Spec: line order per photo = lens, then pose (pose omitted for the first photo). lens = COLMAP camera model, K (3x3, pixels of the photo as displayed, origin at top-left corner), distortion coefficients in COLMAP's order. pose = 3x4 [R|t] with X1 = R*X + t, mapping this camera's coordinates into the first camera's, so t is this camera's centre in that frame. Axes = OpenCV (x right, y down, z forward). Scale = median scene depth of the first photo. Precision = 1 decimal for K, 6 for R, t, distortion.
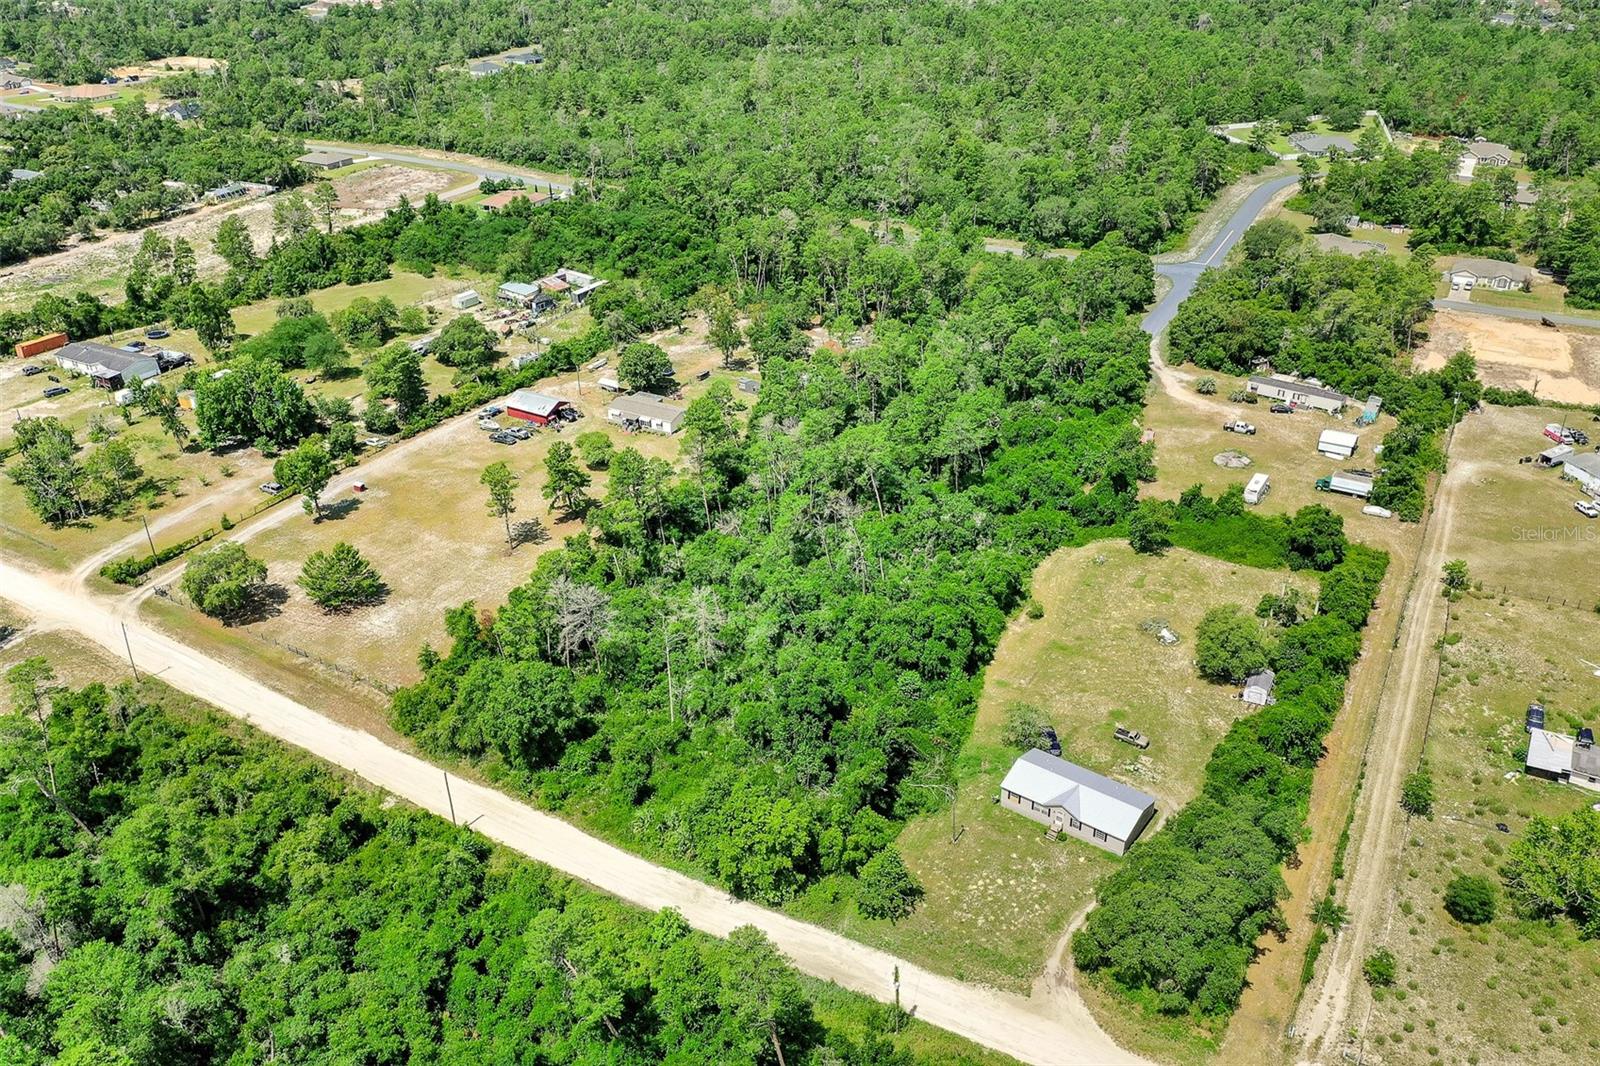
lens RADIAL K [[1265.1, 0, 800.0], [0, 1265.1, 533.0], [0, 0, 1]] dist [0.003637, -0.005878]
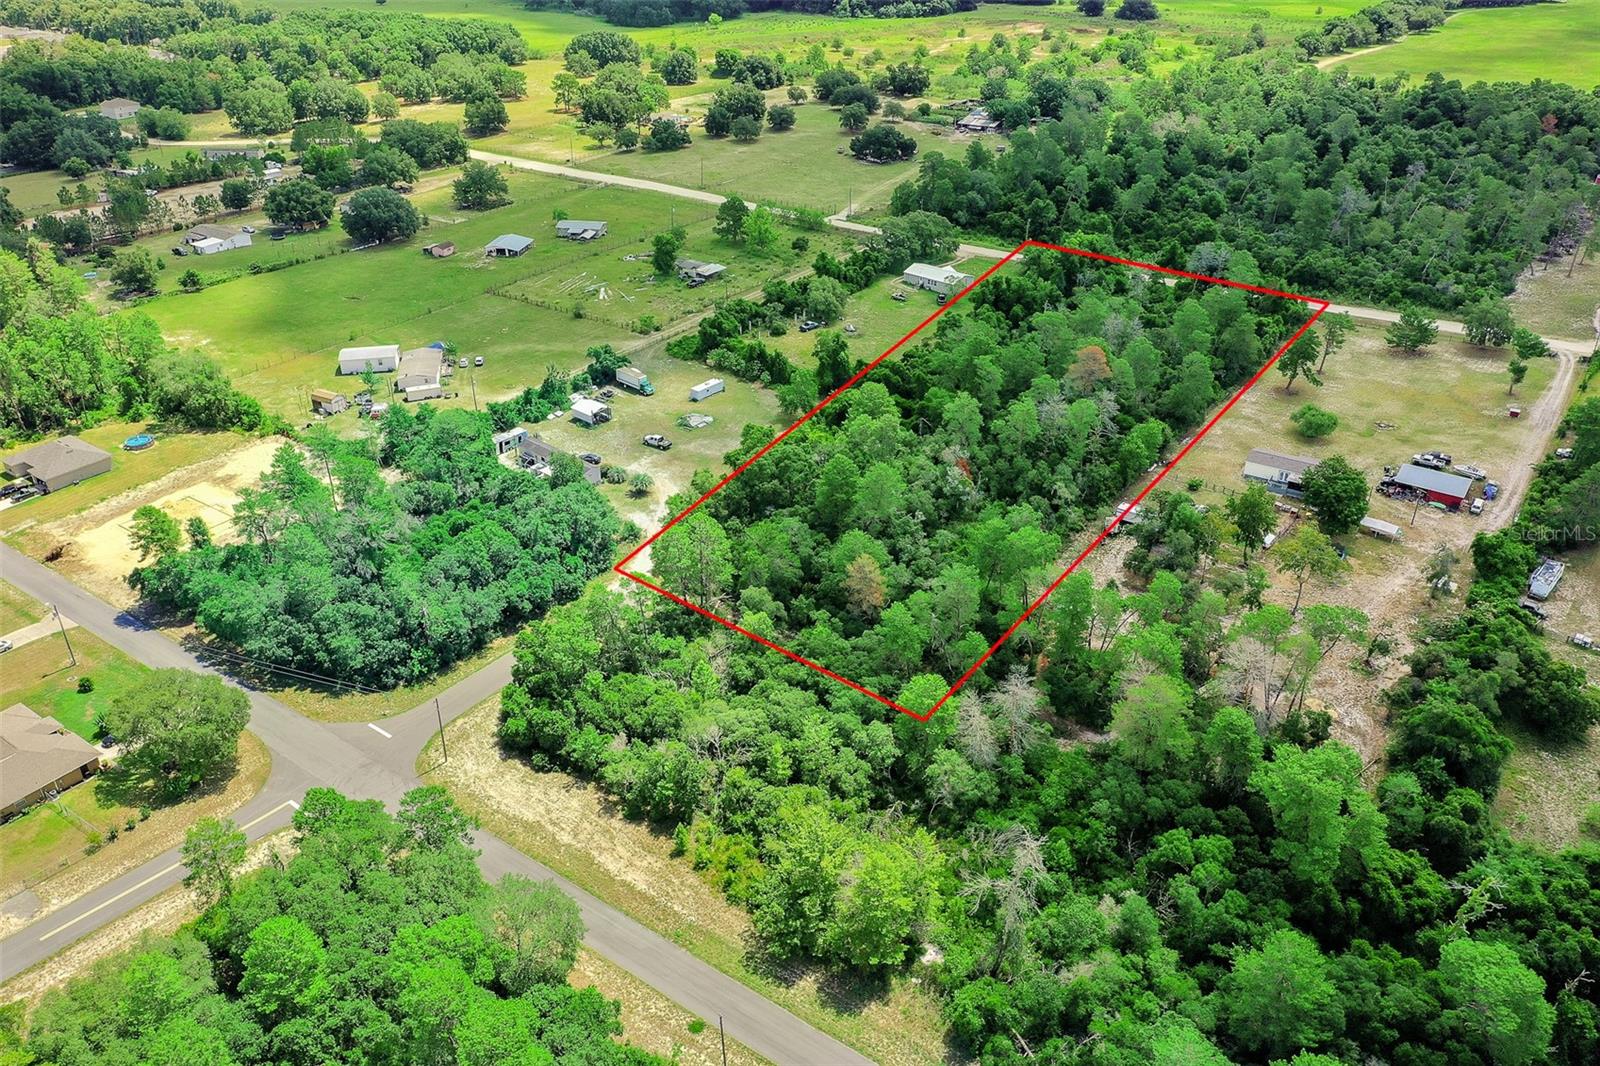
lens RADIAL K [[1265.1, 0, 800.0], [0, 1265.1, 533.0], [0, 0, 1]] dist [0.003637, -0.005878]
pose [[-0.993521, -0.036080, 0.107773, 0.130413], [0.073036, 0.523863, 0.848666, -0.862501], [-0.087078, 0.851038, -0.517833, 1.547225]]
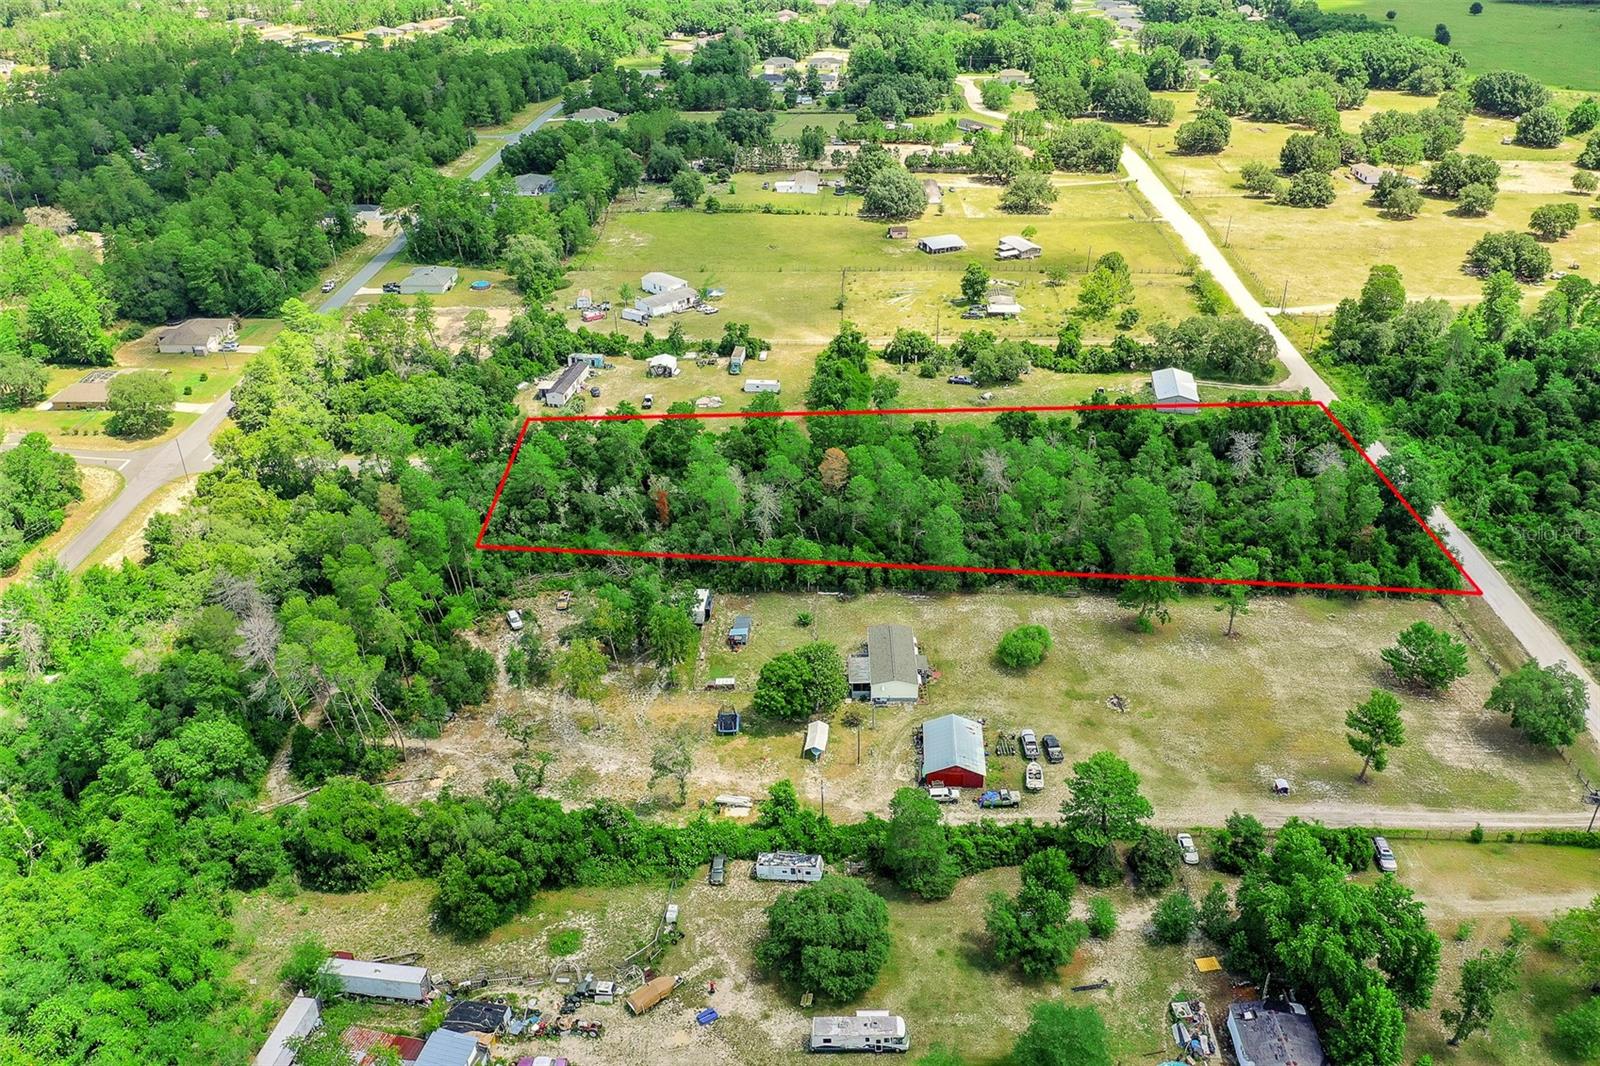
lens RADIAL K [[1265.1, 0, 800.0], [0, 1265.1, 533.0], [0, 0, 1]] dist [0.003637, -0.005878]
pose [[-0.449489, -0.415991, 0.790513, -0.667107], [0.459089, 0.651560, 0.603909, -0.631321], [-0.766288, 0.634367, -0.101893, 1.080355]]
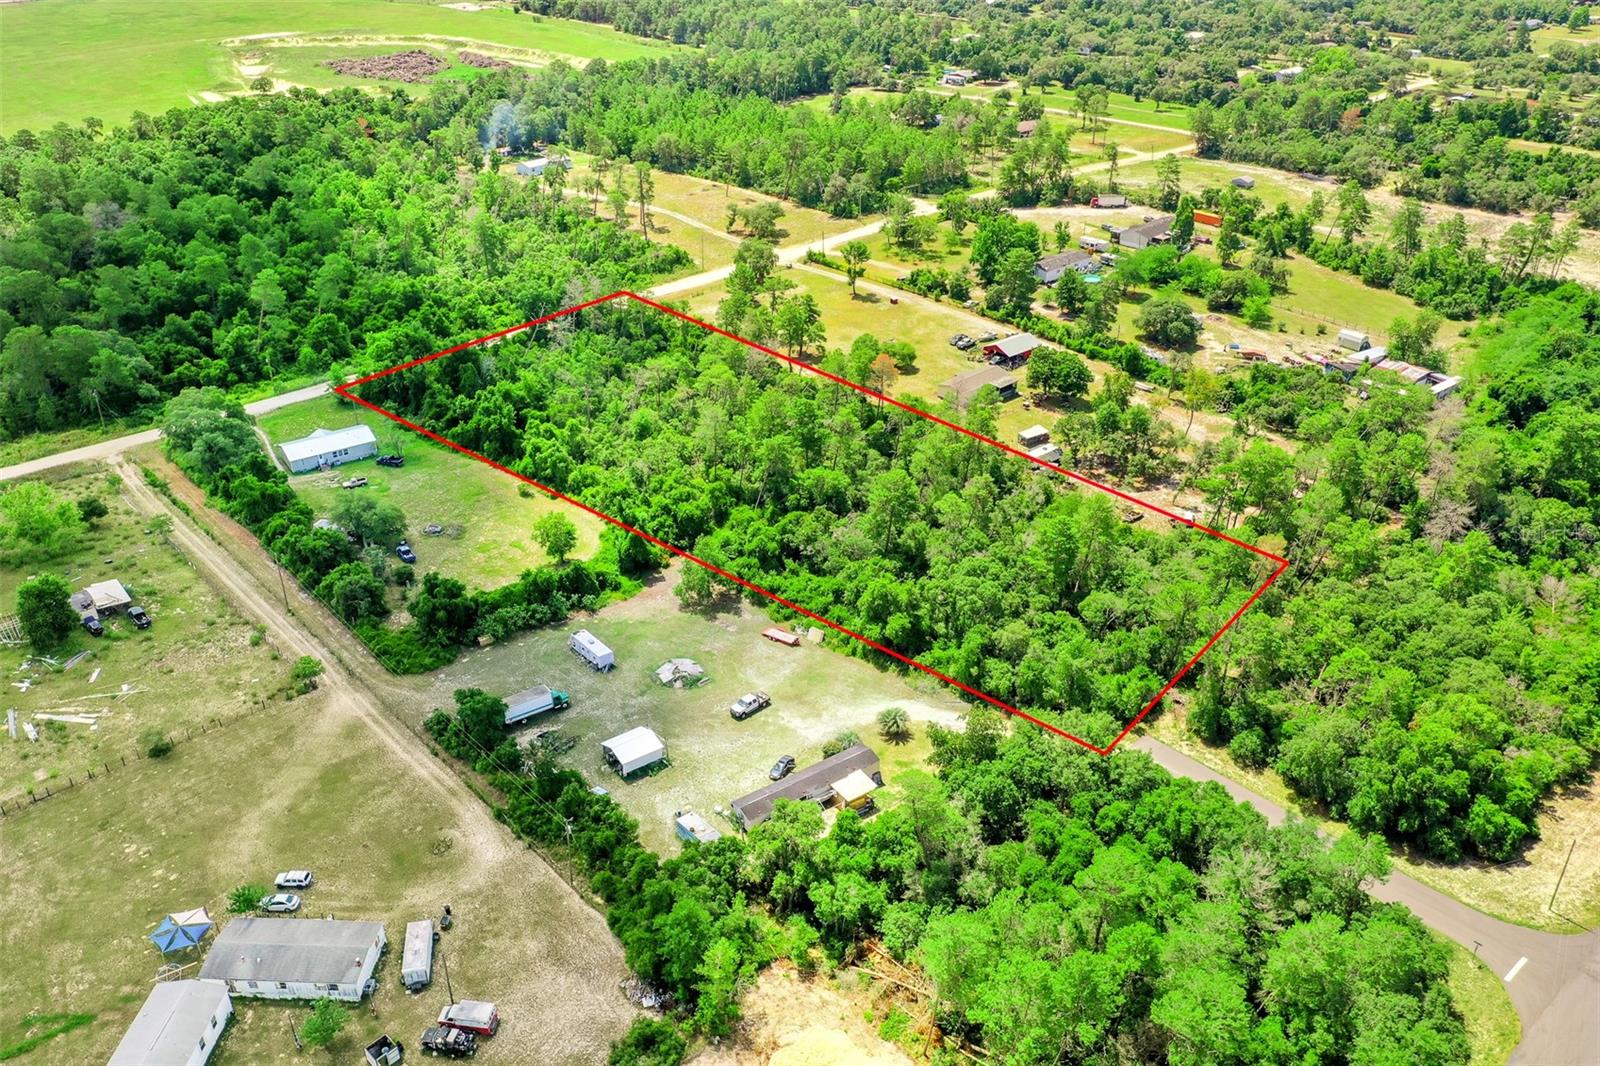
lens RADIAL K [[1265.1, 0, 800.0], [0, 1265.1, 533.0], [0, 0, 1]] dist [0.003637, -0.005878]
pose [[-0.322370, 0.467479, -0.823129, 0.855772], [-0.457122, 0.684565, 0.567812, -0.544948], [0.828925, 0.559316, -0.006988, 0.969005]]
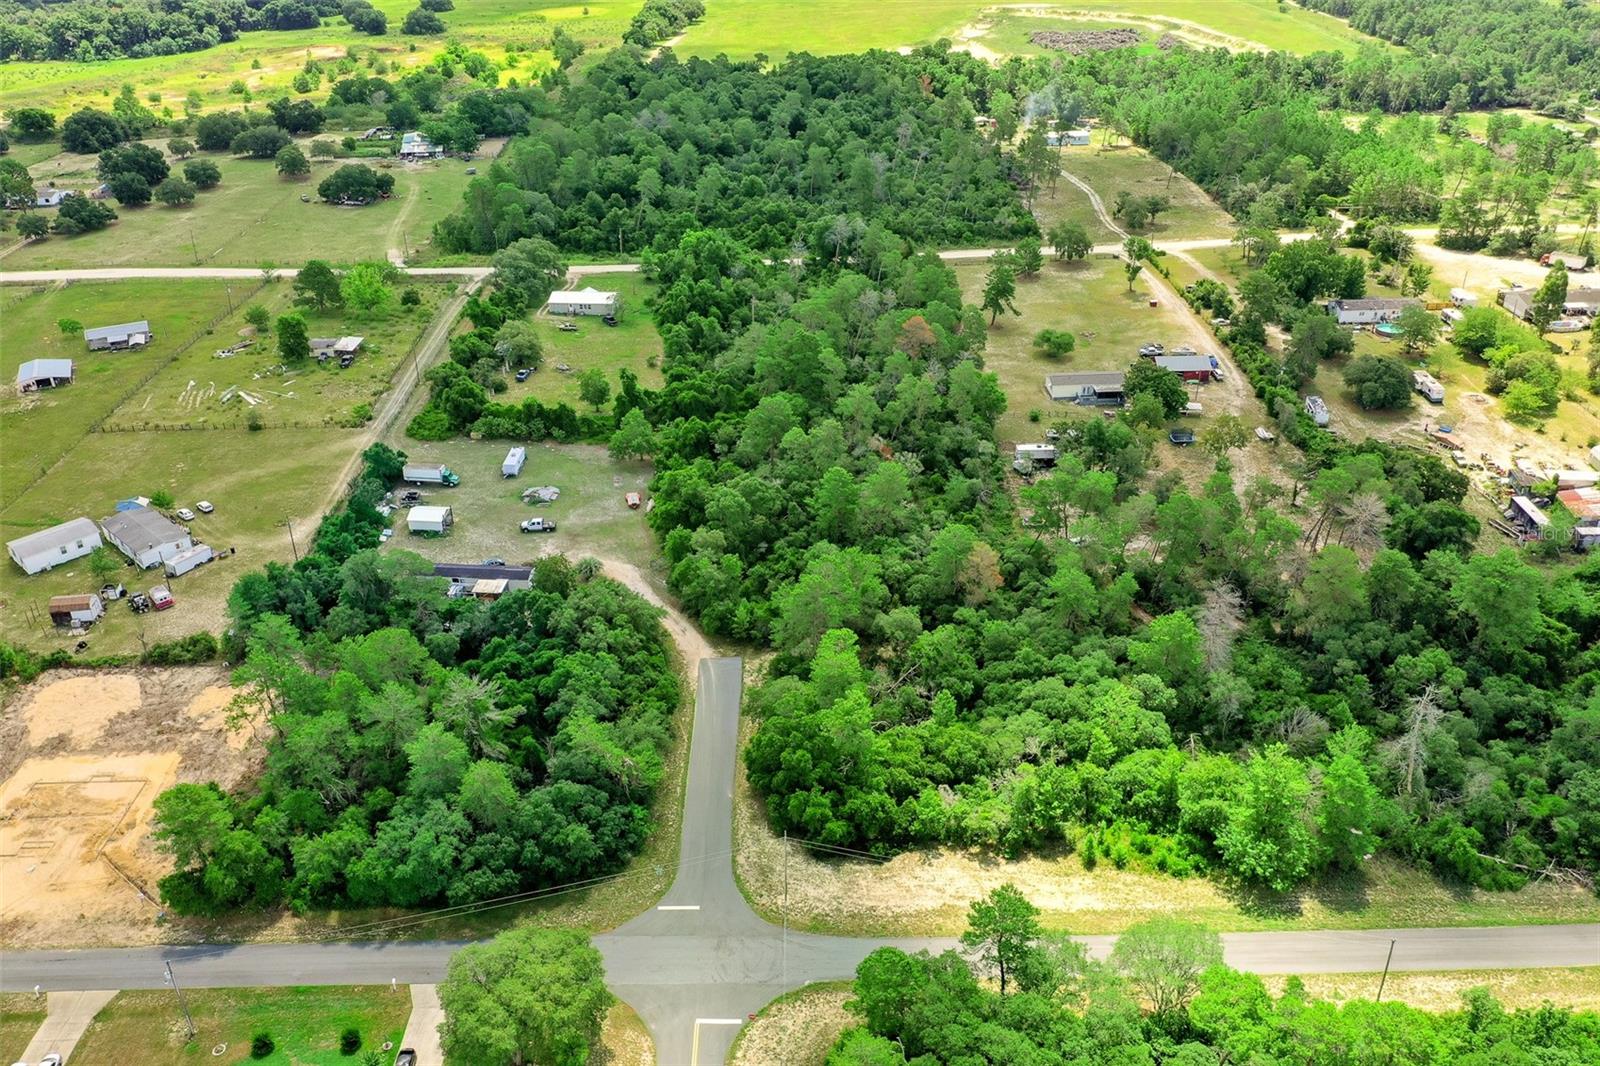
lens RADIAL K [[1265.1, 0, 800.0], [0, 1265.1, 533.0], [0, 0, 1]] dist [0.003637, -0.005878]
pose [[-0.860458, 0.267715, -0.433521, 0.567359], [-0.228708, 0.557372, 0.798141, -0.805142], [0.455307, 0.785917, -0.418367, 1.437575]]
